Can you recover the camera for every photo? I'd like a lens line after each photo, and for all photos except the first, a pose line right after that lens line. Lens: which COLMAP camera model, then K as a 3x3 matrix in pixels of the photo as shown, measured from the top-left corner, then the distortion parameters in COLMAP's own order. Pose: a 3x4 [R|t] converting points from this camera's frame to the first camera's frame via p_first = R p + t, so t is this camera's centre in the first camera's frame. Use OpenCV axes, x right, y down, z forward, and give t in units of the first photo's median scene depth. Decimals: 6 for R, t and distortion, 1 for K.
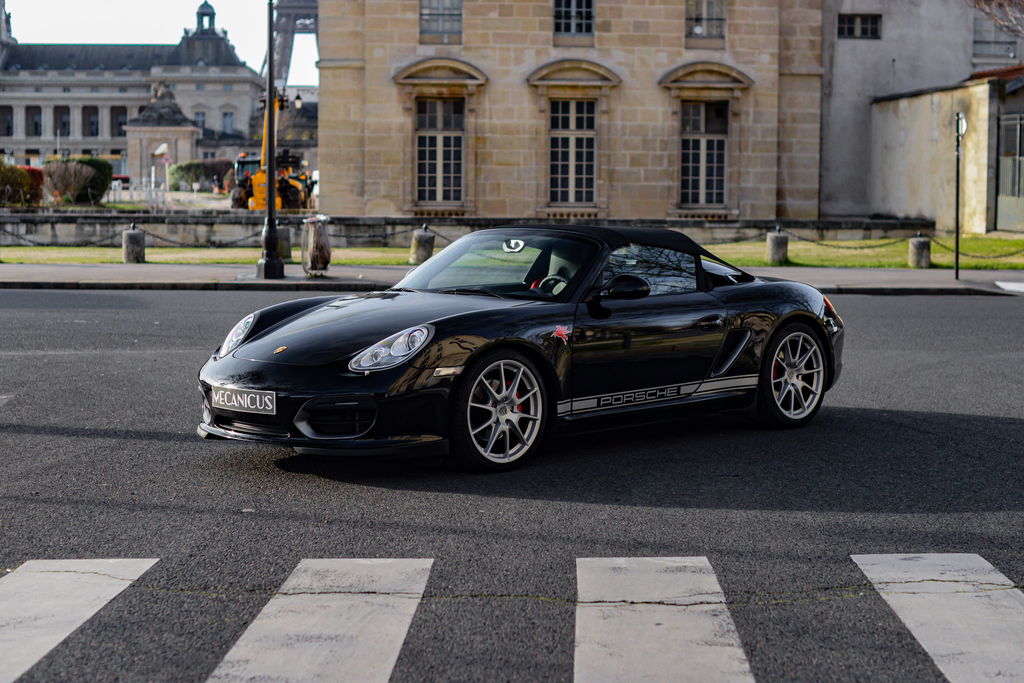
lens RADIAL K [[1588.4, 0, 501.0], [0, 1588.4, 324.5], [0, 0, 1]] dist [-0.124352, 0.020634]
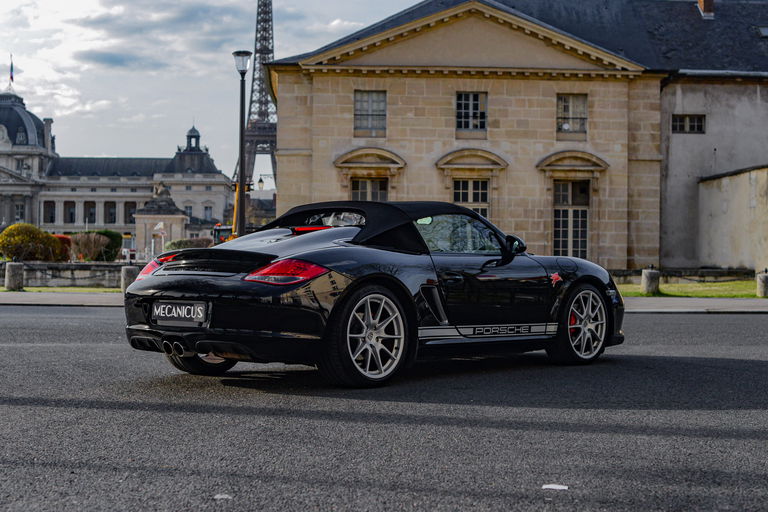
lens RADIAL K [[1132.3, 0, 365.2], [0, 1132.3, 276.8], [0, 0, 1]] dist [-0.127315, 0.028302]
pose [[0.999491, 0.001666, -0.031856, -0.011852], [-0.004041, 0.997203, -0.074634, 0.008364], [0.031642, 0.074725, 0.996702, 0.072684]]
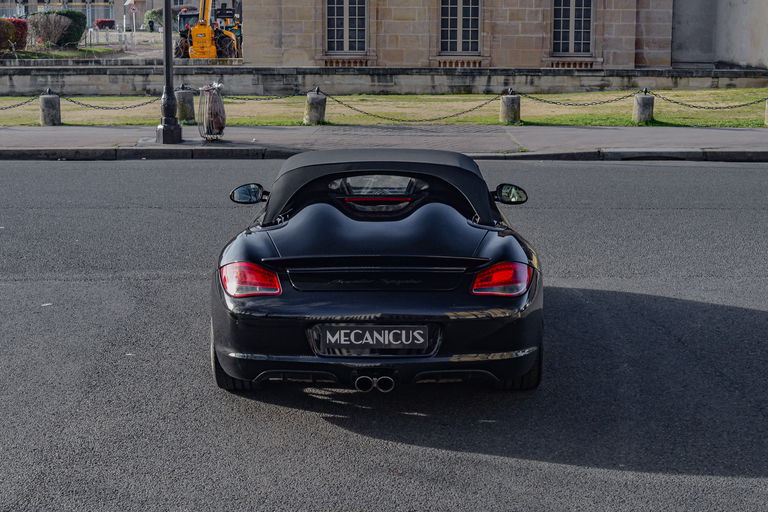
lens RADIAL K [[1208.3, 0, 388.3], [0, 1208.3, 253.5], [0, 0, 1]] dist [-0.108831, -0.014329]
pose [[0.999795, -0.000293, -0.020232, 0.010169], [0.002384, 0.994635, 0.103415, -0.021108], [0.020093, -0.103442, 0.994433, 0.103098]]
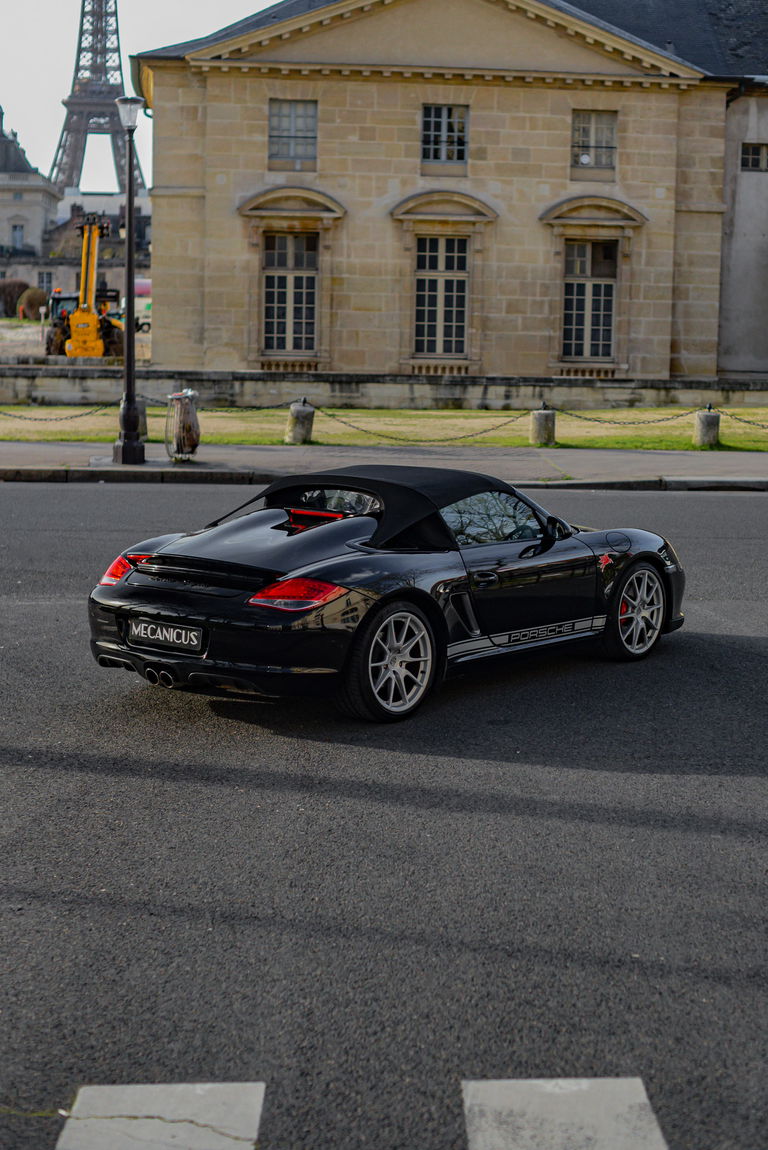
lens RADIAL K [[1754.3, 0, 386.6], [0, 1754.3, 516.1], [0, 0, 1]] dist [-0.122217, 0.100223]
pose [[0.999075, 0.008015, 0.042255, -0.025247], [-0.009378, 0.999439, 0.032142, -0.017759], [-0.041974, -0.032508, 0.998590, 0.027153]]
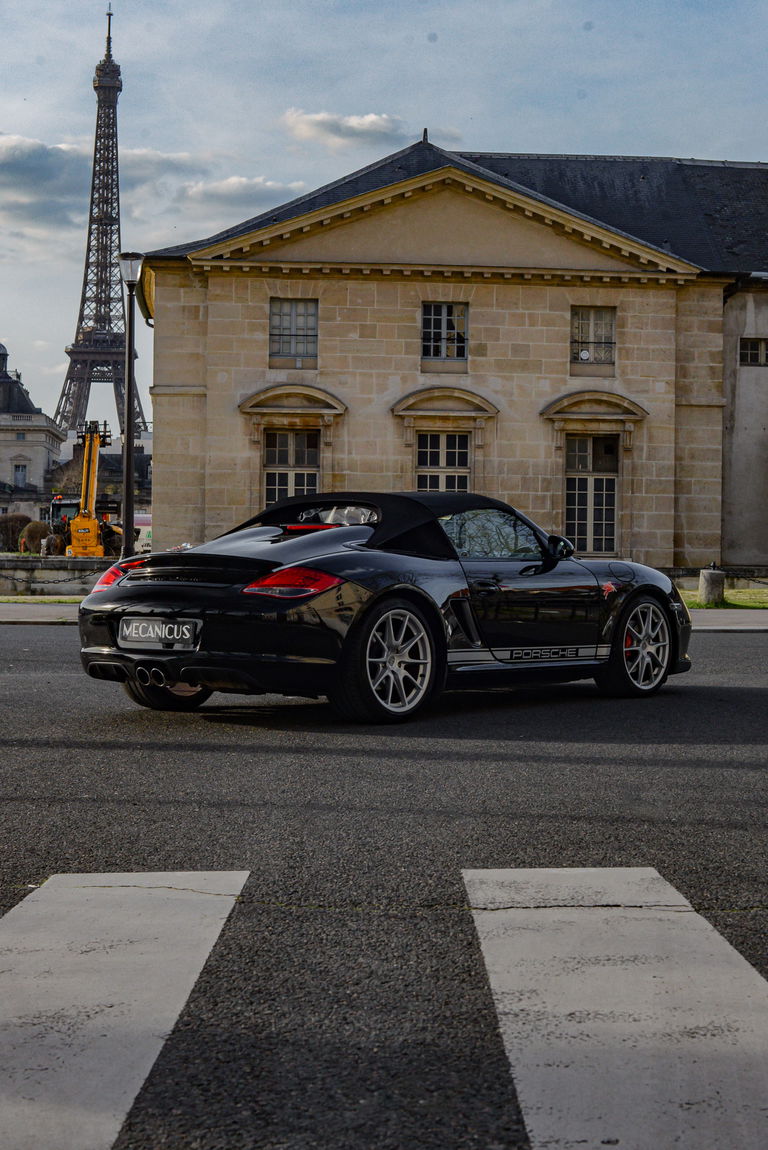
lens RADIAL K [[1768.1, 0, 387.1], [0, 1768.1, 574.6], [0, 0, 1]] dist [-0.125582, 0.065722]
pose [[0.999214, 0.003227, 0.039517, -0.024180], [-0.000258, 0.997190, -0.074910, 0.010083], [-0.039647, 0.074841, 0.996407, 0.030433]]
